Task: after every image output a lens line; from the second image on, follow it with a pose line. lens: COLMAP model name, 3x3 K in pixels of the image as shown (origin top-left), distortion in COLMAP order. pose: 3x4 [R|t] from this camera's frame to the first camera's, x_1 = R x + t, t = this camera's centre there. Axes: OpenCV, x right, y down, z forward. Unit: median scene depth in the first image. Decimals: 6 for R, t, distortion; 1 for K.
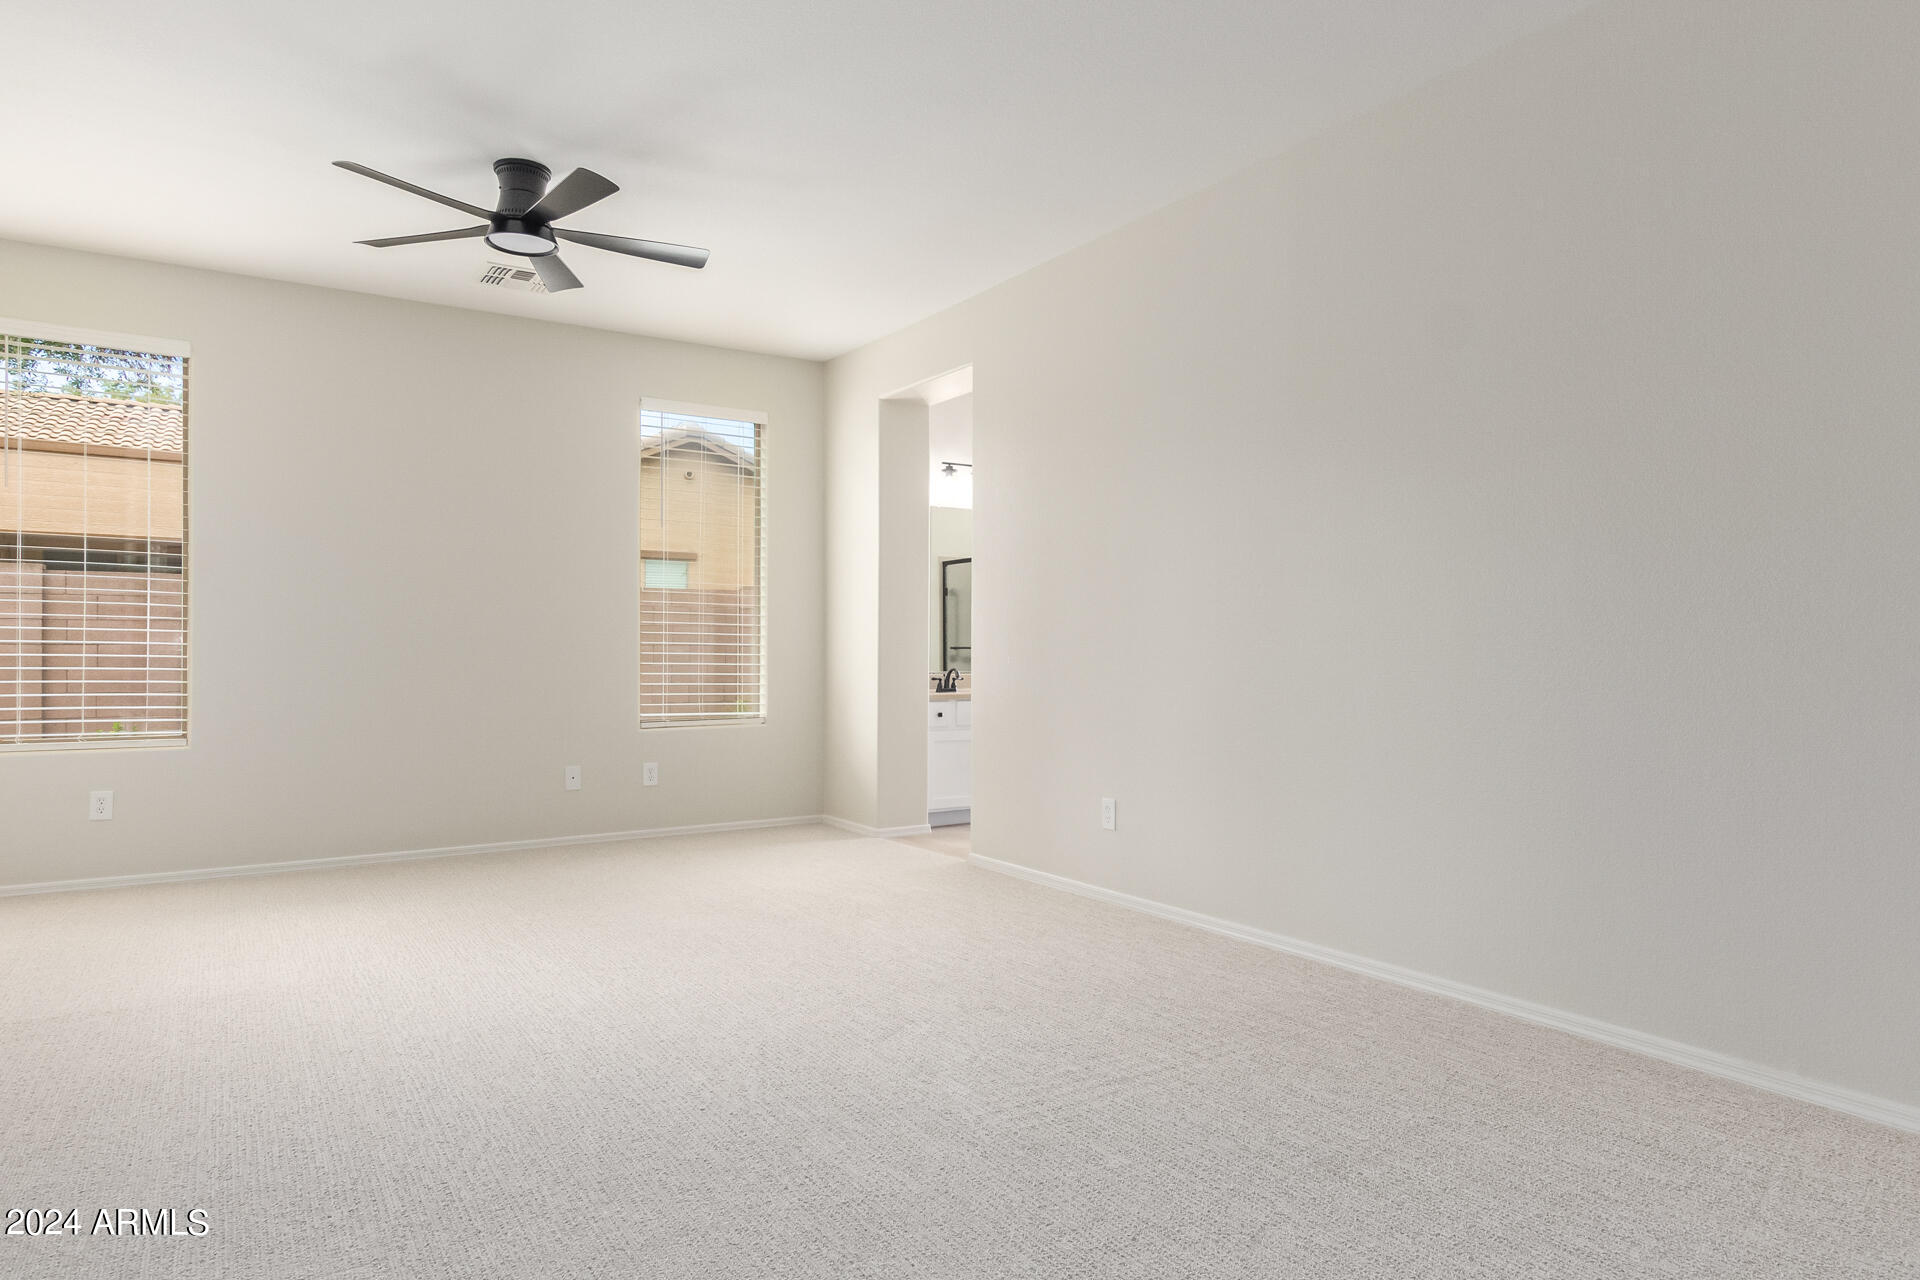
lens RADIAL K [[1126.6, 0, 954.6], [0, 1126.6, 656.4], [0, 0, 1]] dist [0.020252, 0.003593]
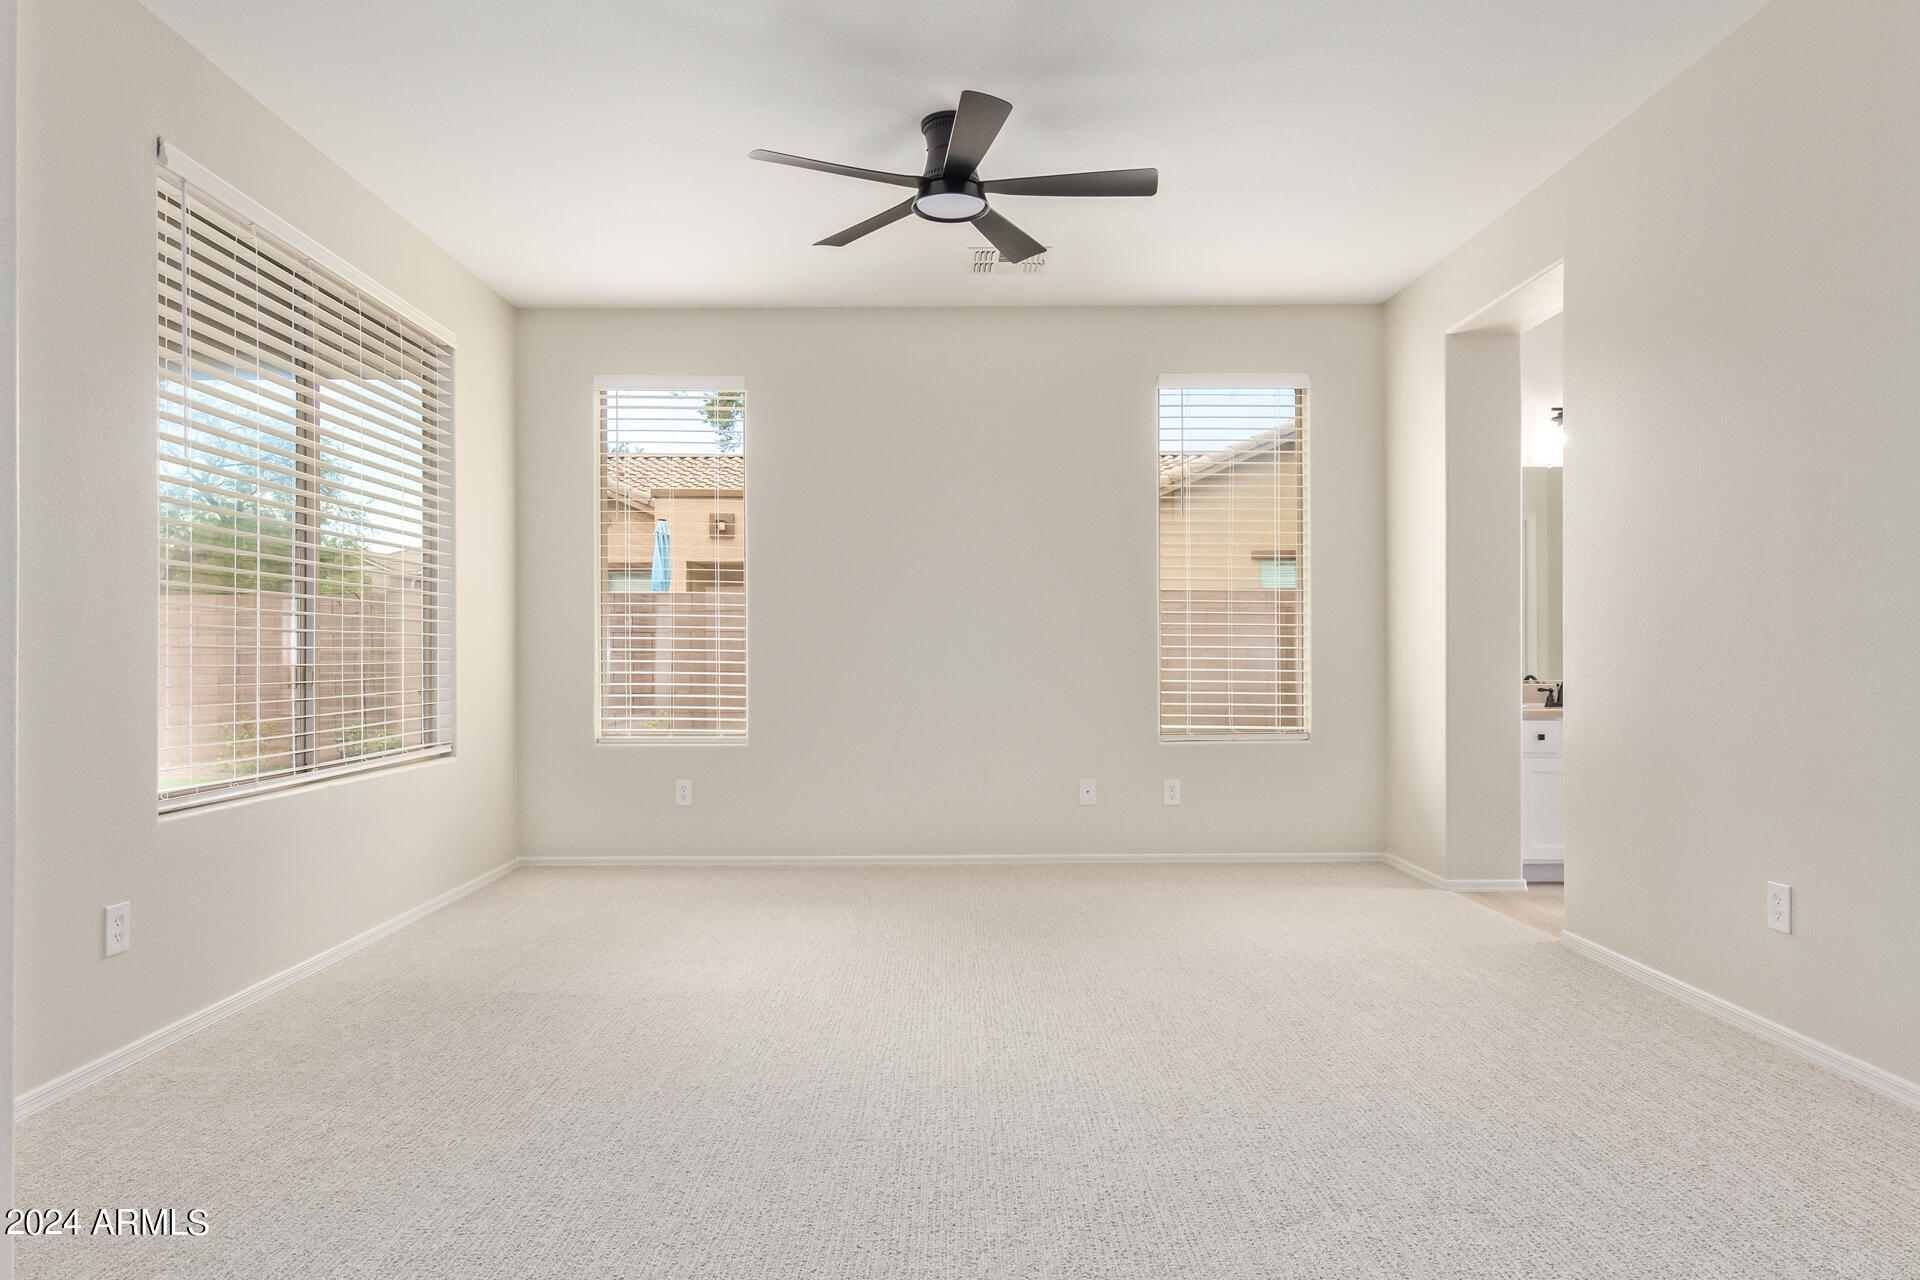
lens RADIAL K [[1126.6, 0, 954.6], [0, 1126.6, 656.4], [0, 0, 1]] dist [0.020252, 0.003593]
pose [[0.847282, -0.003553, -0.531132, 0.066645], [0.001426, 0.999989, -0.004415, -0.000367], [0.531142, 0.002984, 0.847277, 0.158383]]
